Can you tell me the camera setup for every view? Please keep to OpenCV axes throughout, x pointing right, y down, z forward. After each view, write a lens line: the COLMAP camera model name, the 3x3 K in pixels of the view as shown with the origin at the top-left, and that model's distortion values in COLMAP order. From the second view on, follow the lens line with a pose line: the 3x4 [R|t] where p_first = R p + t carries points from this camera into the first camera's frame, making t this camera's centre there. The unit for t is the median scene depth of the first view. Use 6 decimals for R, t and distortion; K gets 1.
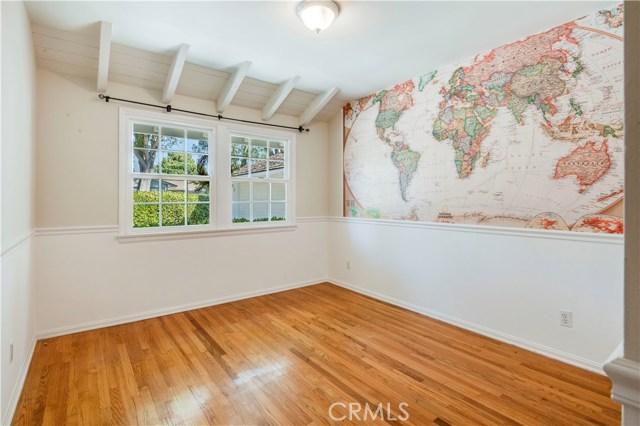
lens RADIAL K [[312.4, 0, 317.4], [0, 312.4, 199.5], [0, 0, 1]] dist [0.006231, -0.002344]
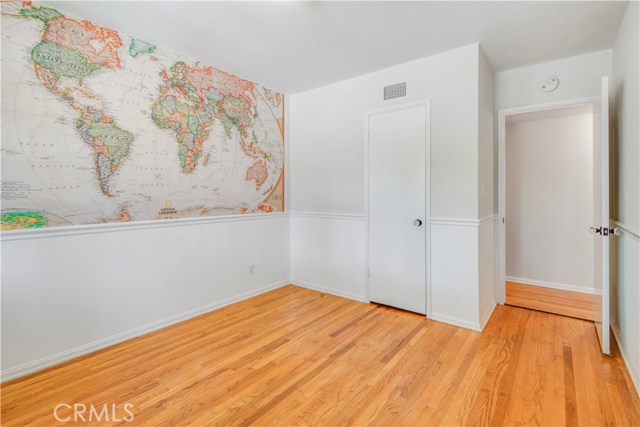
lens RADIAL K [[300.9, 0, 321.0], [0, 300.9, 195.9], [0, 0, 1]] dist [0.004870, -0.001678]
pose [[-0.268455, -0.006043, 0.963273, -0.633635], [-0.001931, 0.999982, 0.005735, 0.000216], [-0.963290, -0.000321, -0.268462, 0.888581]]
